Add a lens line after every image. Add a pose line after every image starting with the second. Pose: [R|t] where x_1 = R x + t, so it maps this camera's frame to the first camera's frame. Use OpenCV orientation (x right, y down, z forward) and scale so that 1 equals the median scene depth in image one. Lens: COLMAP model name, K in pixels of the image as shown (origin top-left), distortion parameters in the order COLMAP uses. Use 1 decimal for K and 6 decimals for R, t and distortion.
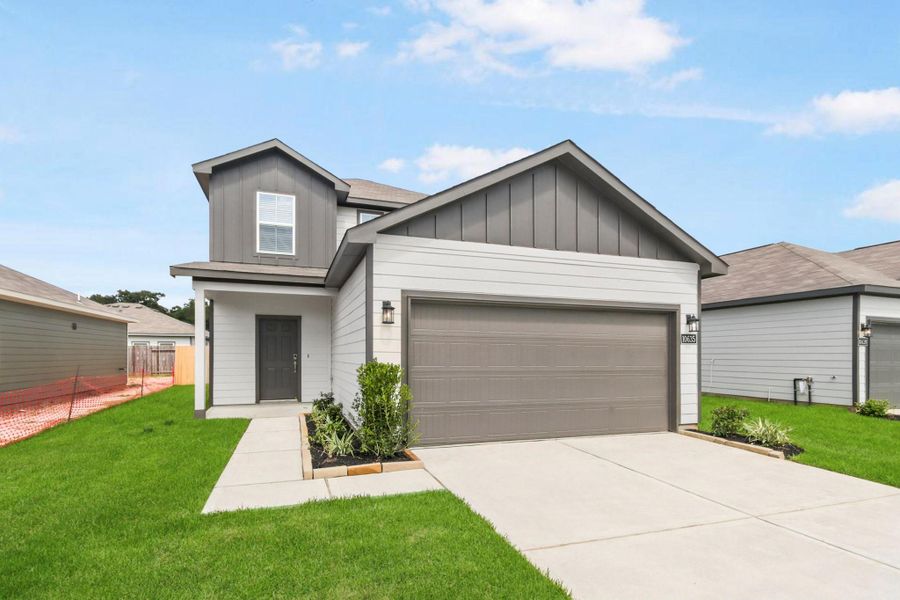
lens RADIAL K [[413.7, 0, 431.2], [0, 413.7, 355.5], [0, 0, 1]] dist [0.001509, 0.000309]
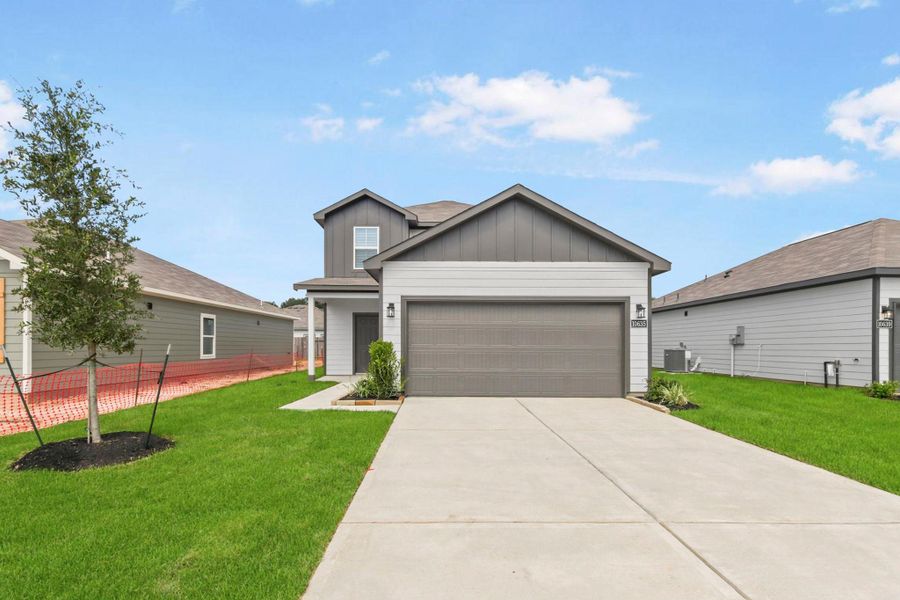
lens RADIAL K [[413.7, 0, 460.0], [0, 413.7, 348.5], [0, 0, 1]] dist [0.001509, 0.000309]
pose [[0.953626, 0.000279, -0.300993, 0.367786], [-0.000048, 1.000000, 0.000774, 0.025301], [0.300993, -0.000723, 0.953626, -0.261530]]
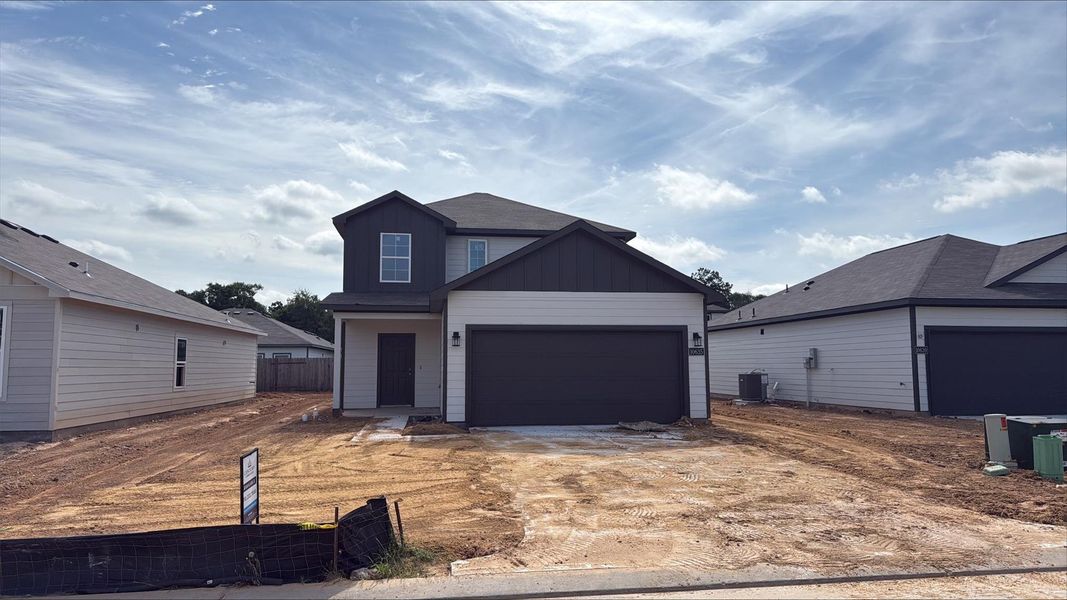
lens RADIAL K [[700.9, 0, 536.5], [0, 700.9, 310.5], [0, 0, 1]] dist [-0.008952, -0.001984]
pose [[0.983757, -0.022431, -0.178098, 0.397757], [0.007800, 0.996566, -0.082430, 0.005966], [0.179336, 0.079702, 0.980554, -0.933904]]
